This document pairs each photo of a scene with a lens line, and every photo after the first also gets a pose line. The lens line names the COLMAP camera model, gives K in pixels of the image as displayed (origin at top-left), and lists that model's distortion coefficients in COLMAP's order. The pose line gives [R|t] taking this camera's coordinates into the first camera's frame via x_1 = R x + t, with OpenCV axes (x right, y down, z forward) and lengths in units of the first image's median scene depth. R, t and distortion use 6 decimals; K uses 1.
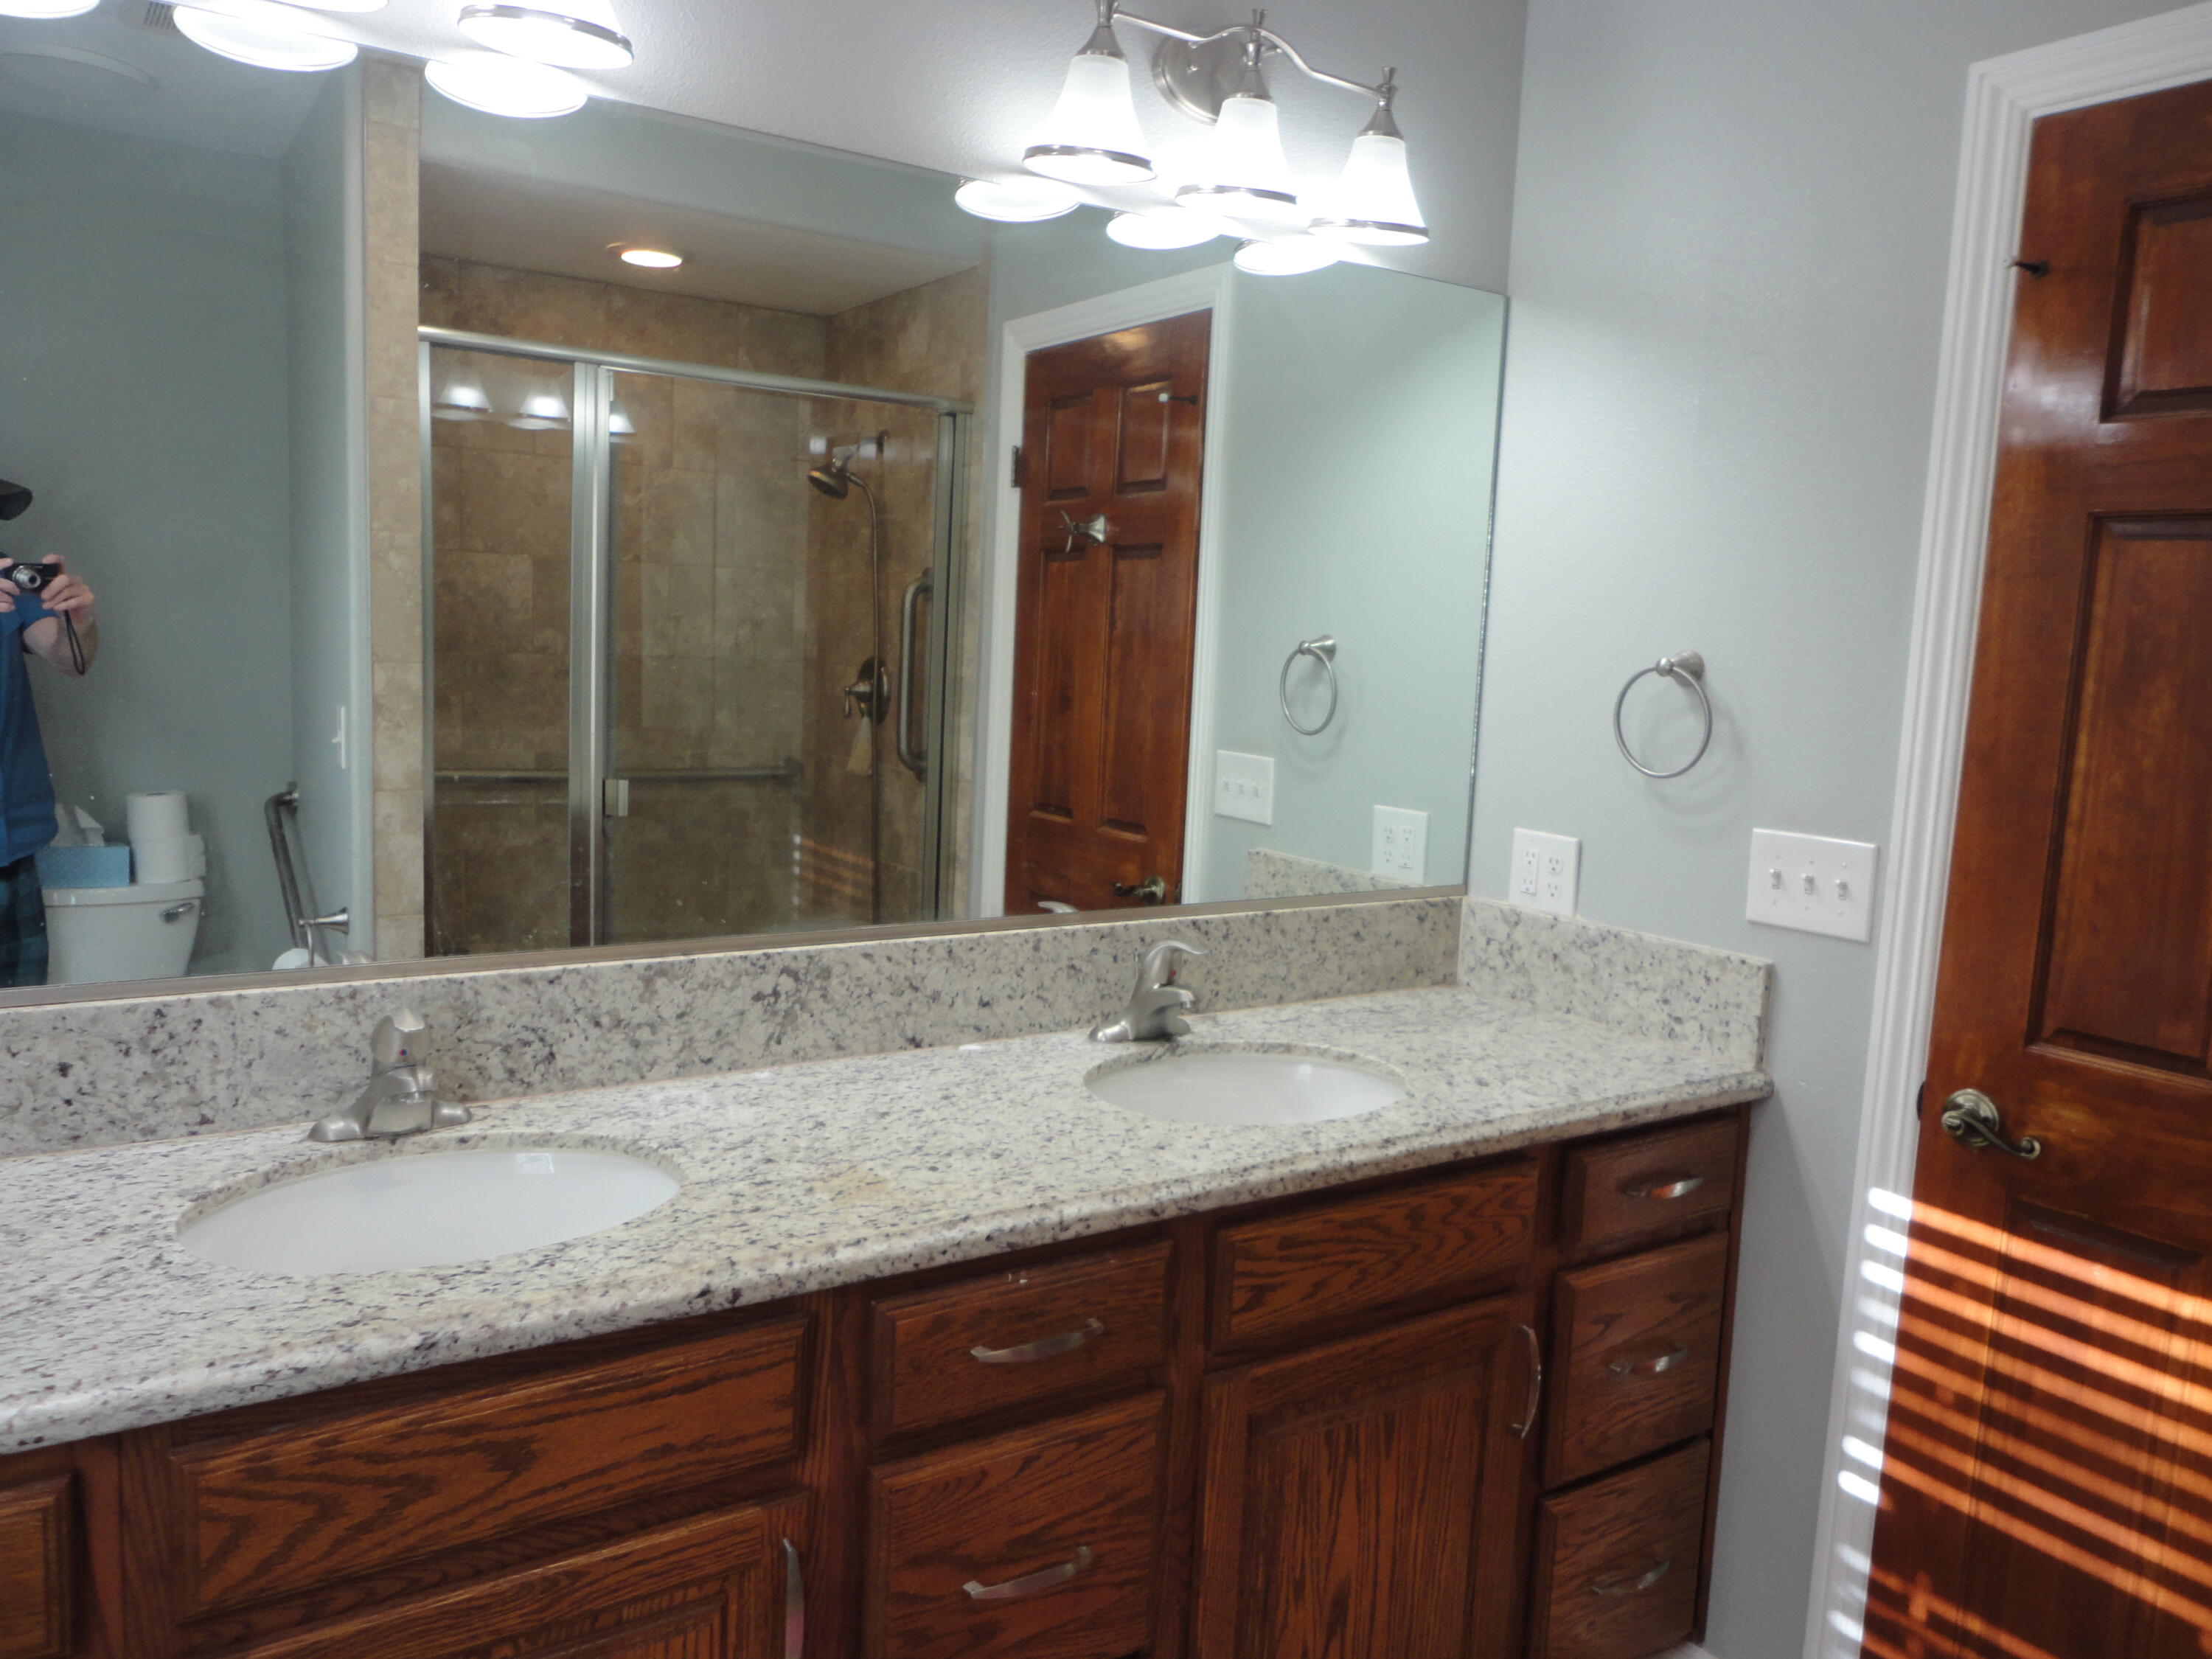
lens RADIAL K [[1622.8, 0, 1113.9], [0, 1622.8, 827.3], [0, 0, 1]] dist [0.004140, -0.000989]
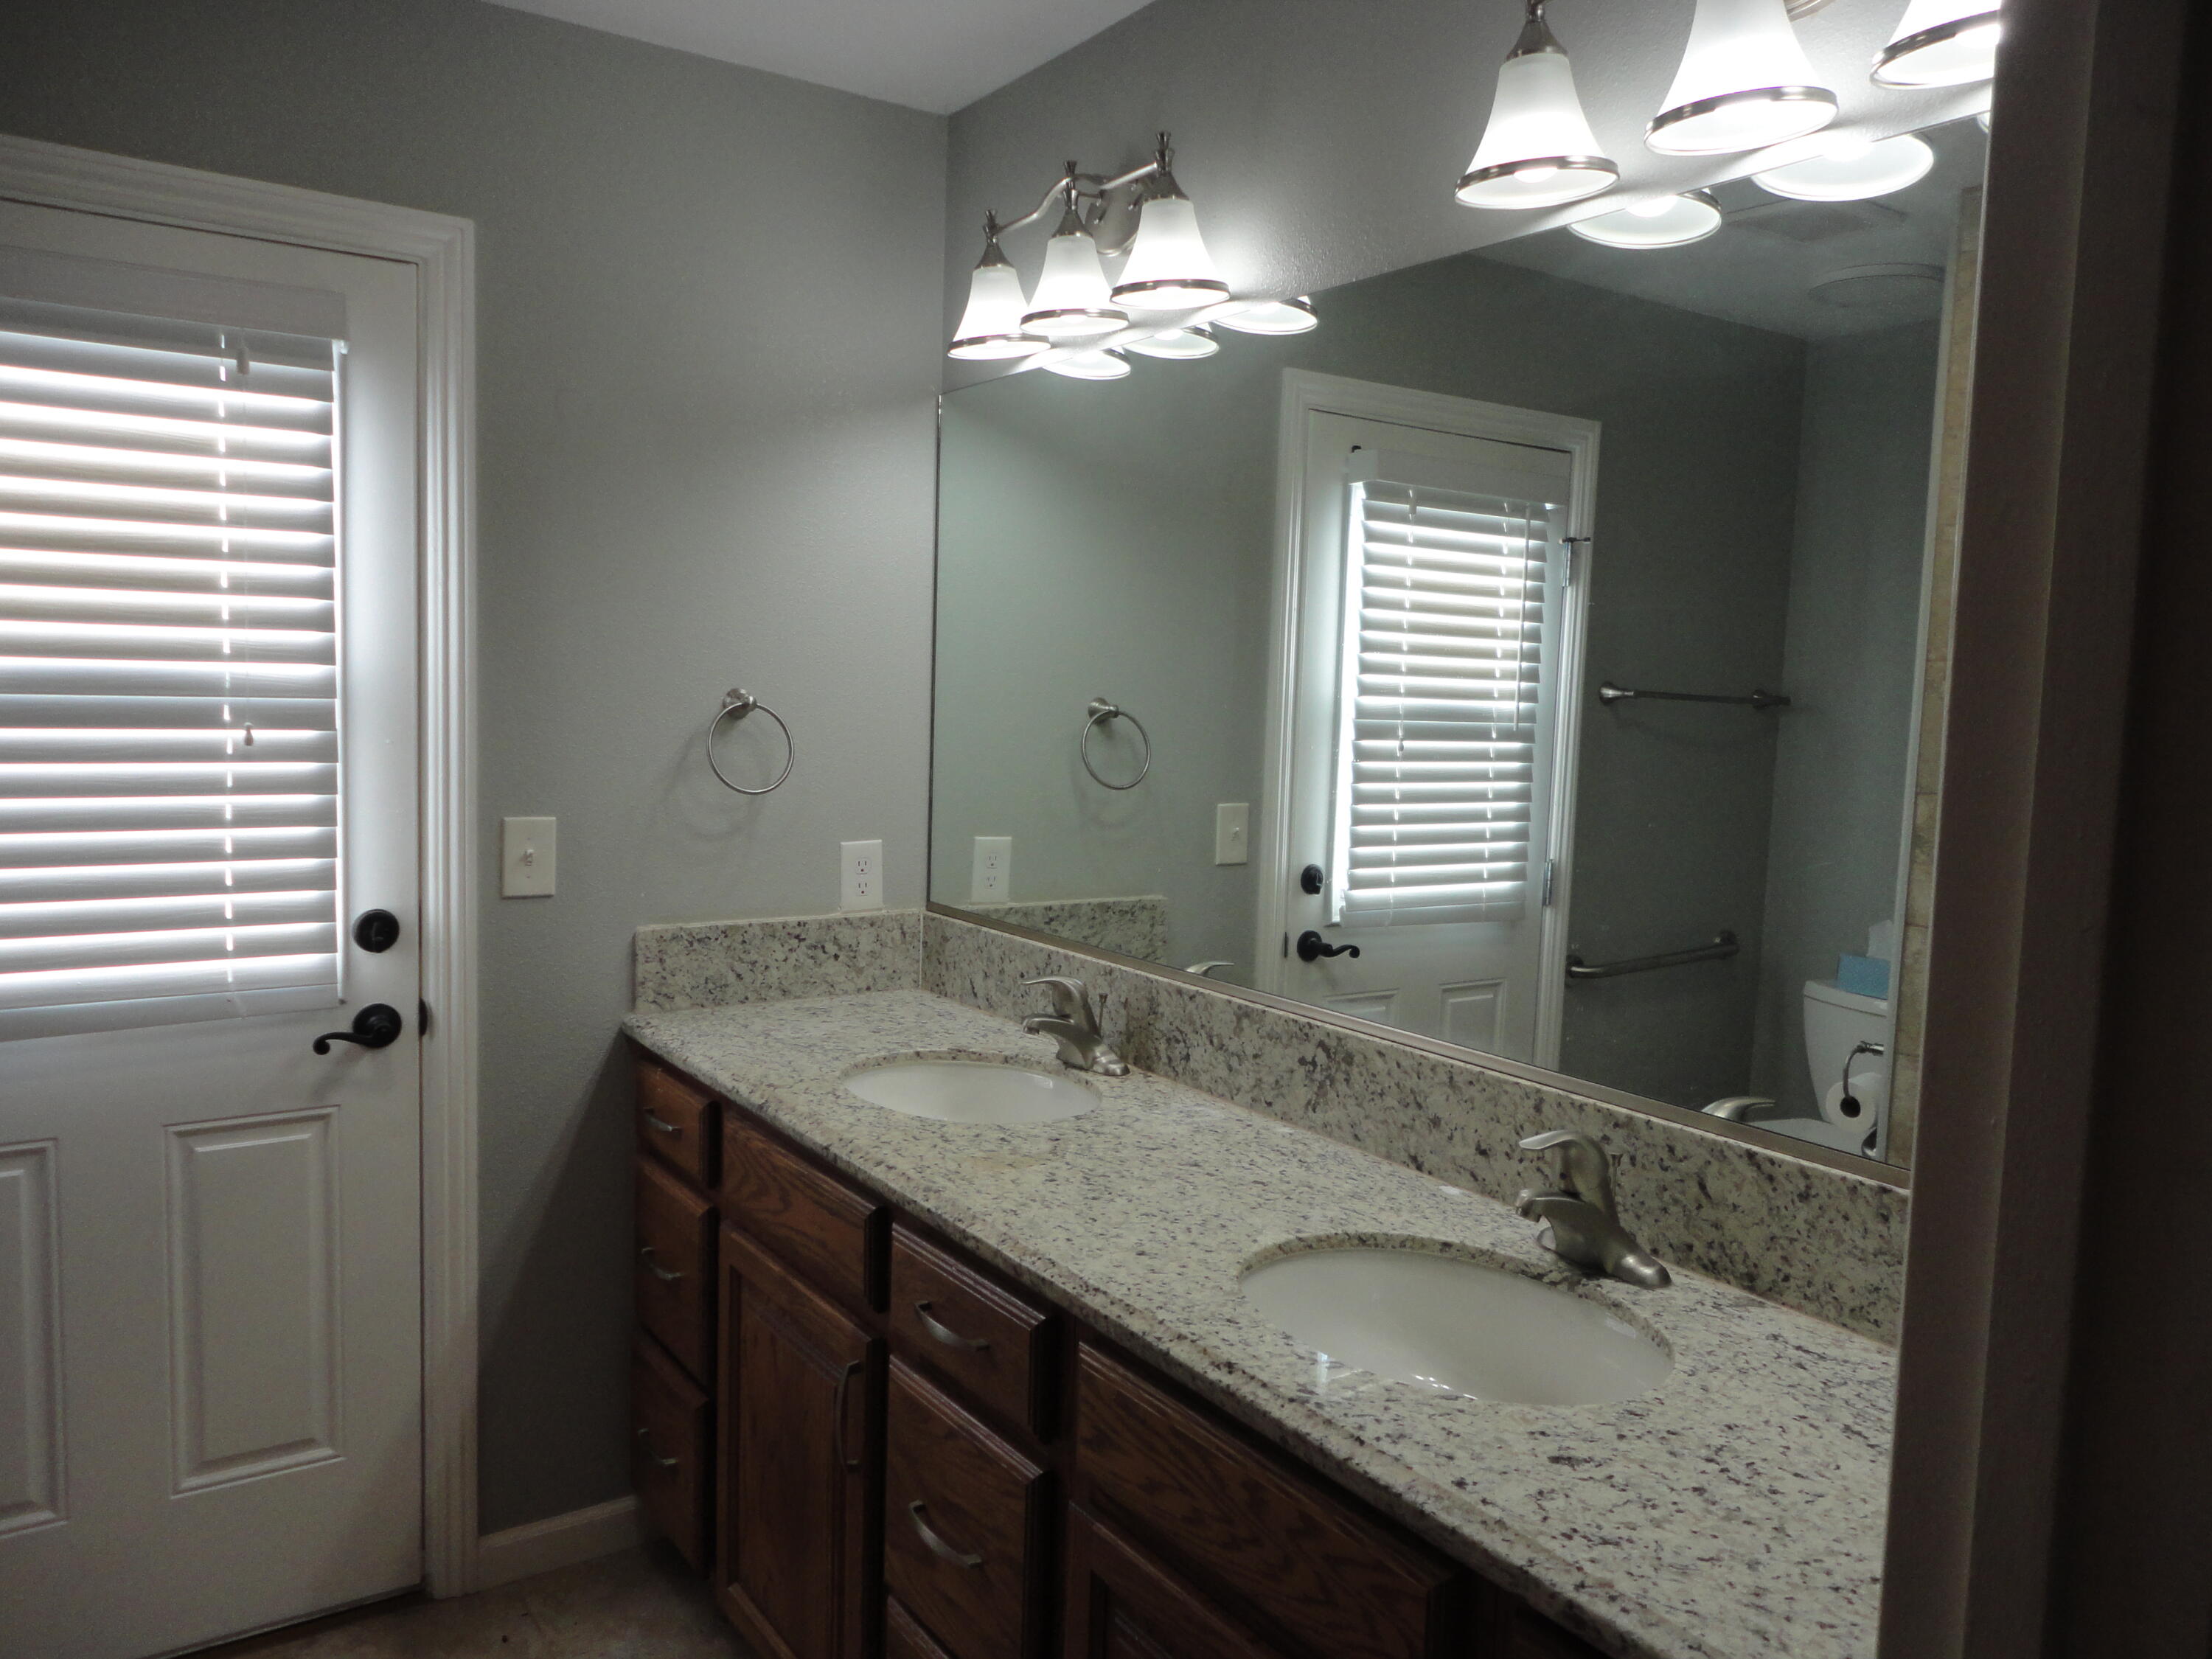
lens RADIAL K [[1622.8, 0, 1114.4], [0, 1622.8, 831.3], [0, 0, 1]] dist [0.004140, -0.000989]
pose [[0.009816, 0.045890, -0.998898, 0.857569], [-0.157275, 0.986584, 0.043779, -0.075322], [0.987506, 0.156672, 0.016902, 0.829678]]
